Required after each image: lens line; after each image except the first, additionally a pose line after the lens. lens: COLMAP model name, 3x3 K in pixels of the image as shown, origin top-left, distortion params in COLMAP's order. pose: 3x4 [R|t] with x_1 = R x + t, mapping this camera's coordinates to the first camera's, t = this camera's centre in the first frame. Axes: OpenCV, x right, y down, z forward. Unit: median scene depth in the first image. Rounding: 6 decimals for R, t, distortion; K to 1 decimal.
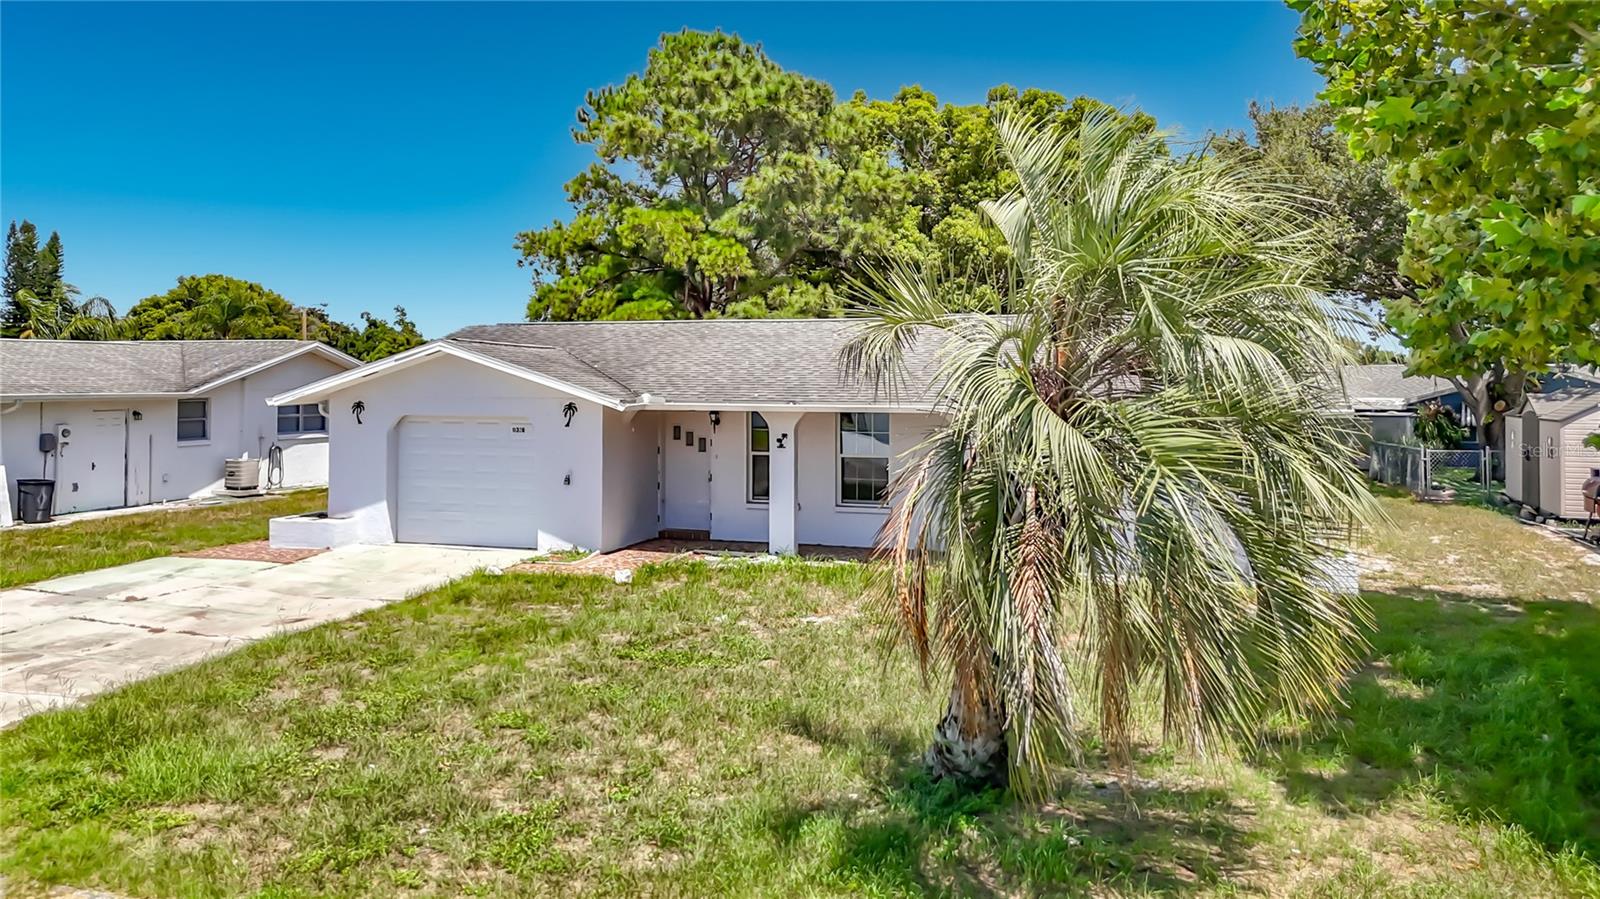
lens RADIAL K [[1194.4, 0, 807.1], [0, 1194.4, 489.1], [0, 0, 1]] dist [0.064502, -0.064614]
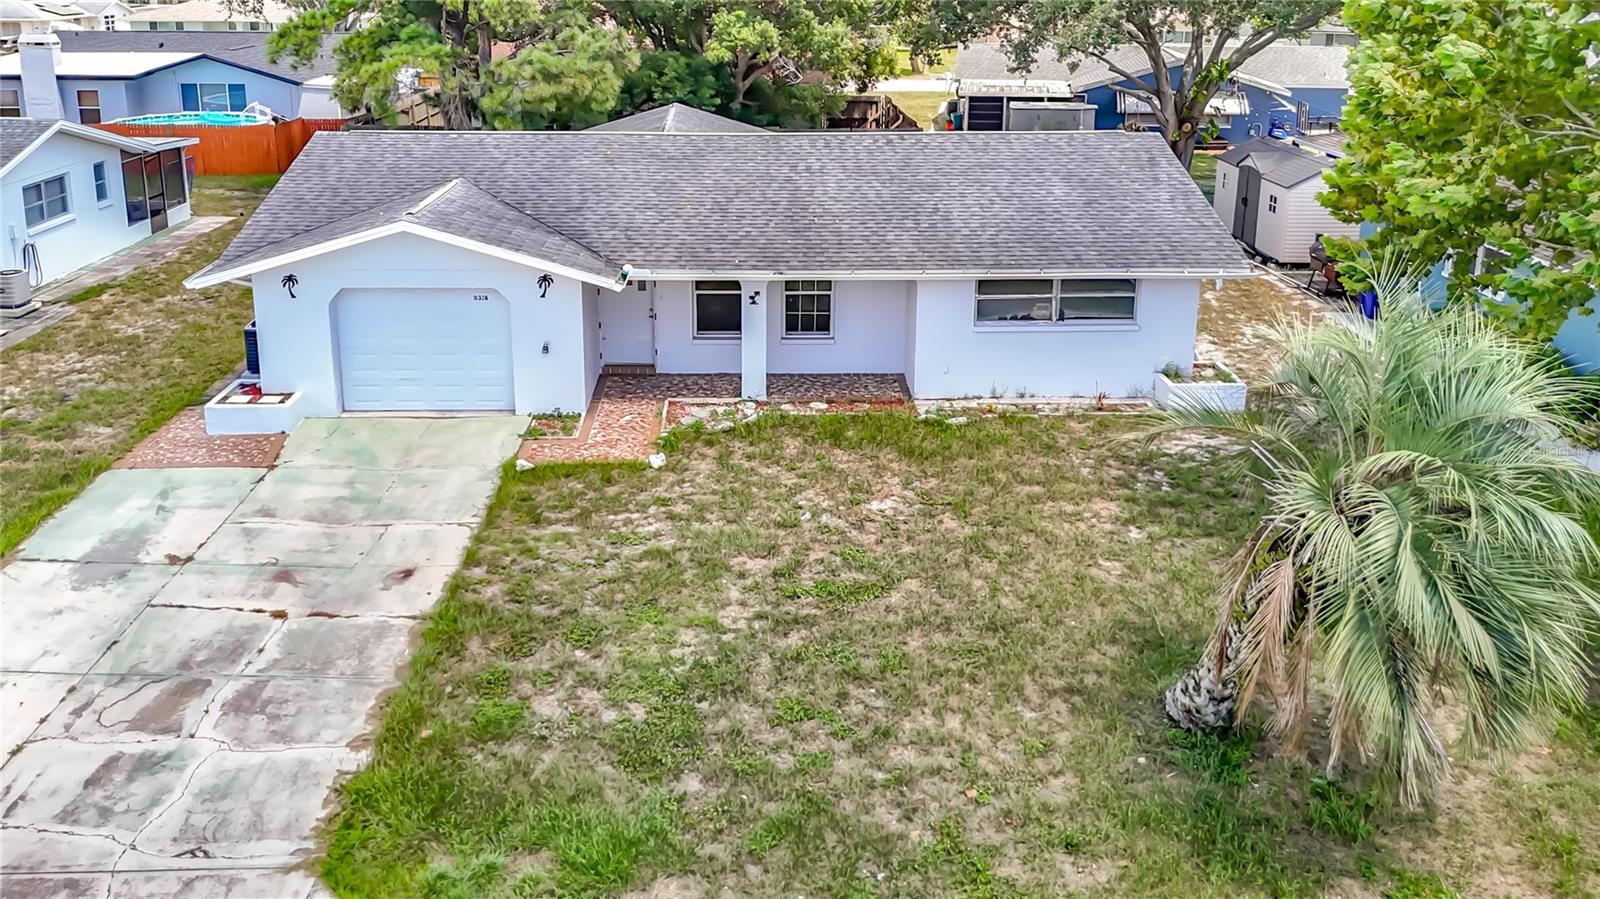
lens RADIAL K [[1157.4, 0, 794.7], [0, 1157.4, 416.3], [0, 0, 1]] dist [0.064713, -0.061742]
pose [[0.945226, -0.113451, 0.306068, -0.311838], [0.027245, 0.961806, 0.272374, -0.216759], [-0.325279, -0.249116, 0.912214, 0.024142]]
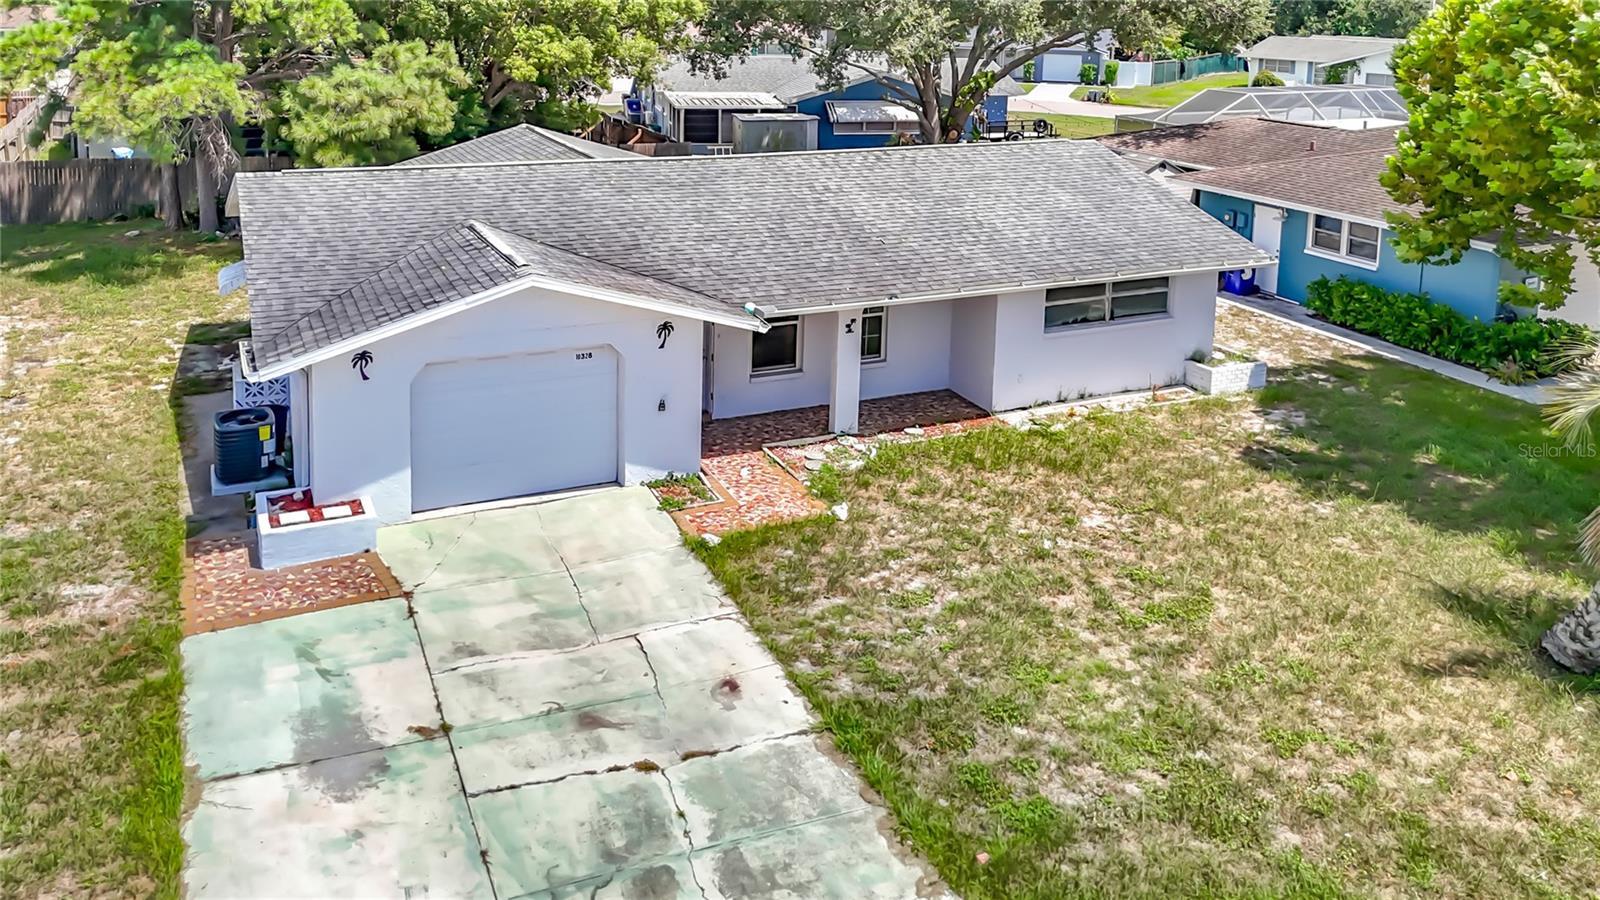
lens RADIAL K [[1187.1, 0, 803.4], [0, 1187.1, 347.3], [0, 0, 1]] dist [0.073384, -0.083025]
pose [[0.739321, -0.181690, 0.648378, -0.695829], [0.046023, 0.974291, 0.220541, -0.243019], [-0.671779, -0.133211, 0.728676, 0.295354]]
